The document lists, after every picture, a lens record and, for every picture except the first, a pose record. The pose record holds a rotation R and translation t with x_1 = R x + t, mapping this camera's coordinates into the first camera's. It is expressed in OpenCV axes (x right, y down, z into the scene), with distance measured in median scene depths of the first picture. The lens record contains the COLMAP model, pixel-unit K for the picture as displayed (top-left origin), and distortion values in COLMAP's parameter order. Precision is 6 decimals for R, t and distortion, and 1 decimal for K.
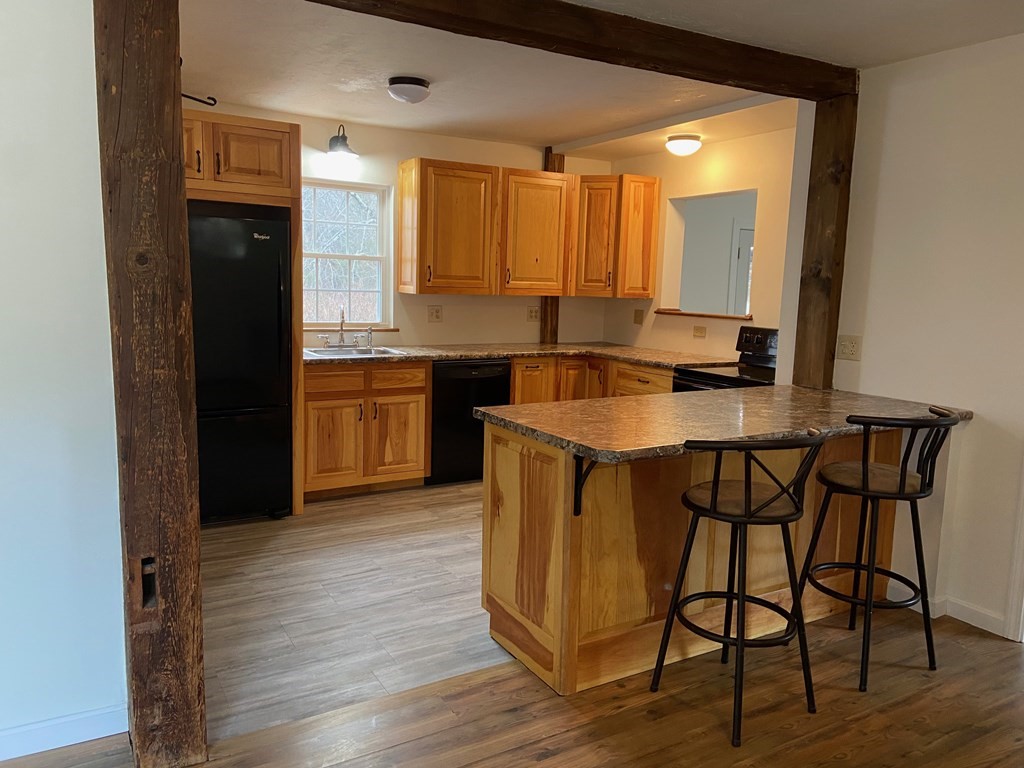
lens RADIAL K [[772.5, 0, 507.4], [0, 772.5, 377.6], [0, 0, 1]] dist [0.118609, -0.140576]
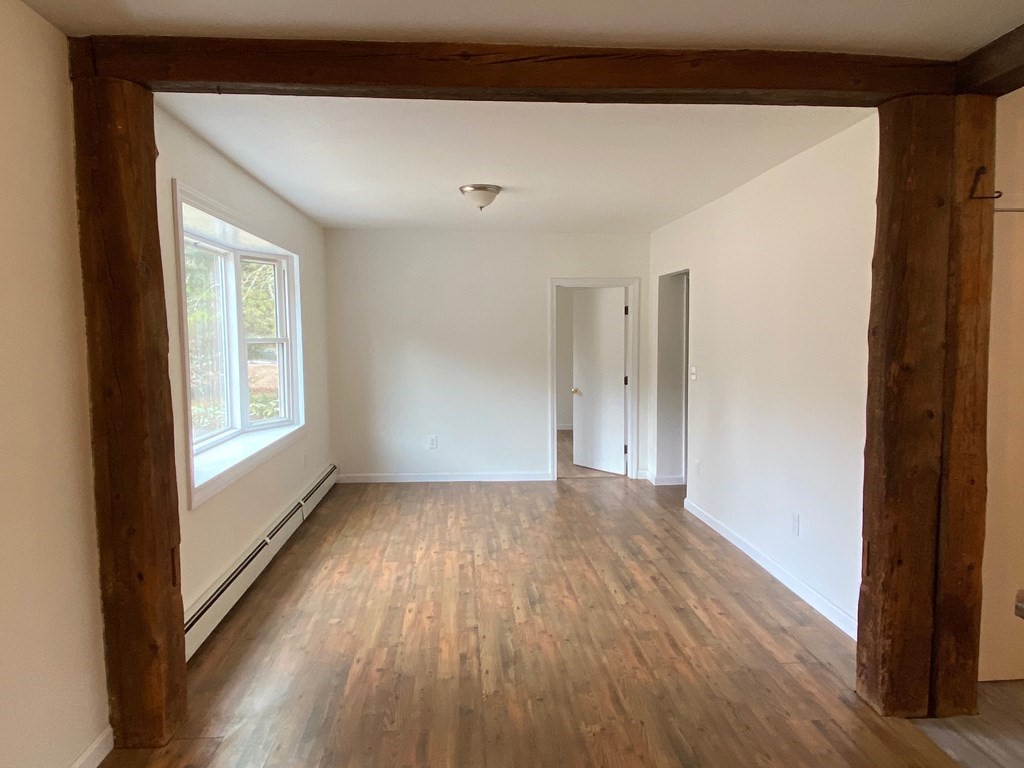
lens RADIAL K [[687.3, 0, 512.0], [0, 687.3, 380.8], [0, 0, 1]] dist [0.051886, -0.051568]
pose [[-0.431322, 0.042229, -0.901209, 0.475794], [-0.124084, 0.986635, 0.105619, -0.055058], [0.893624, 0.157381, -0.420318, 0.458676]]
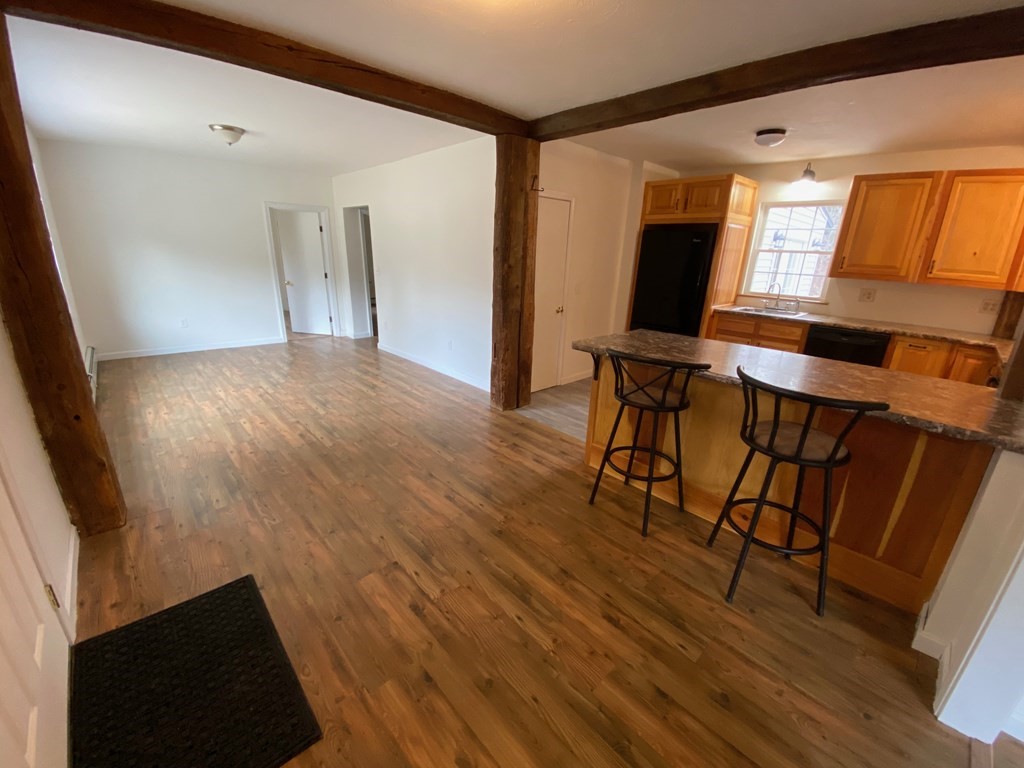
lens RADIAL K [[408.3, 0, 512.0], [0, 408.3, 384.0], [0, 0, 1]] dist [0.033421, -0.026464]
pose [[0.223898, 0.282585, -0.932746, 0.621307], [-0.155233, 0.955165, 0.252115, -0.026732], [0.962171, 0.088345, 0.257726, 0.321814]]
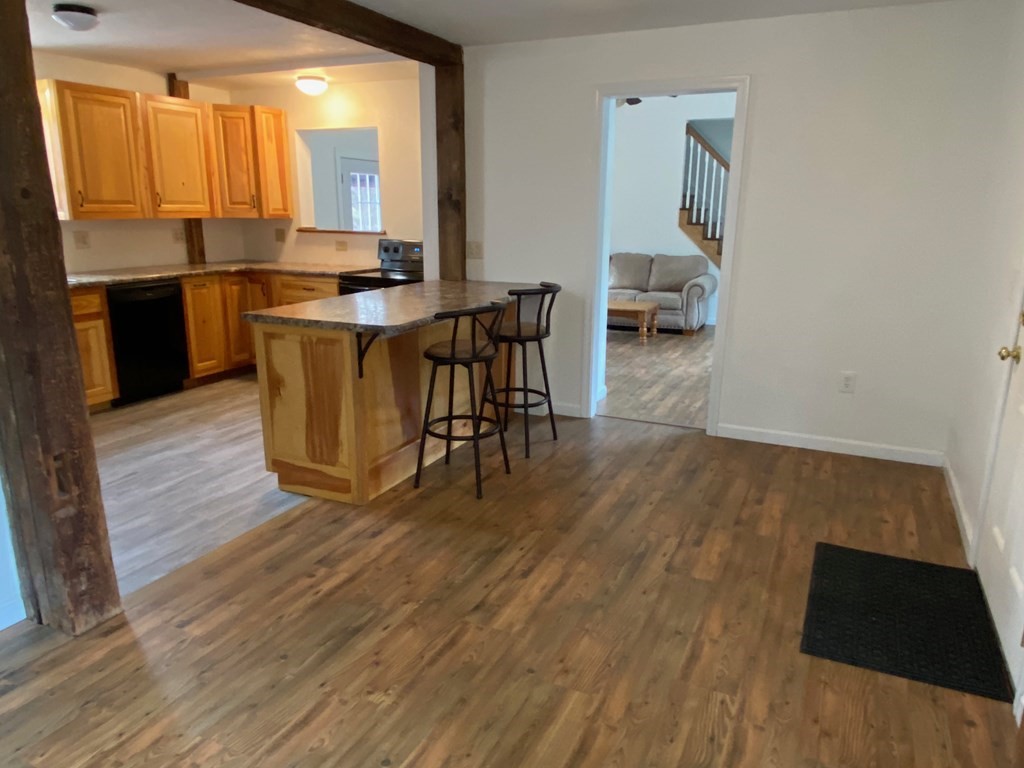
lens RADIAL K [[723.4, 0, 512.0], [0, 723.4, 384.0], [0, 0, 1]] dist [0.097236, -0.117245]
pose [[0.821942, -0.156886, 0.547538, -0.245348], [0.089353, 0.984931, 0.148080, 0.011863], [-0.562519, -0.072789, 0.823574, -0.137082]]
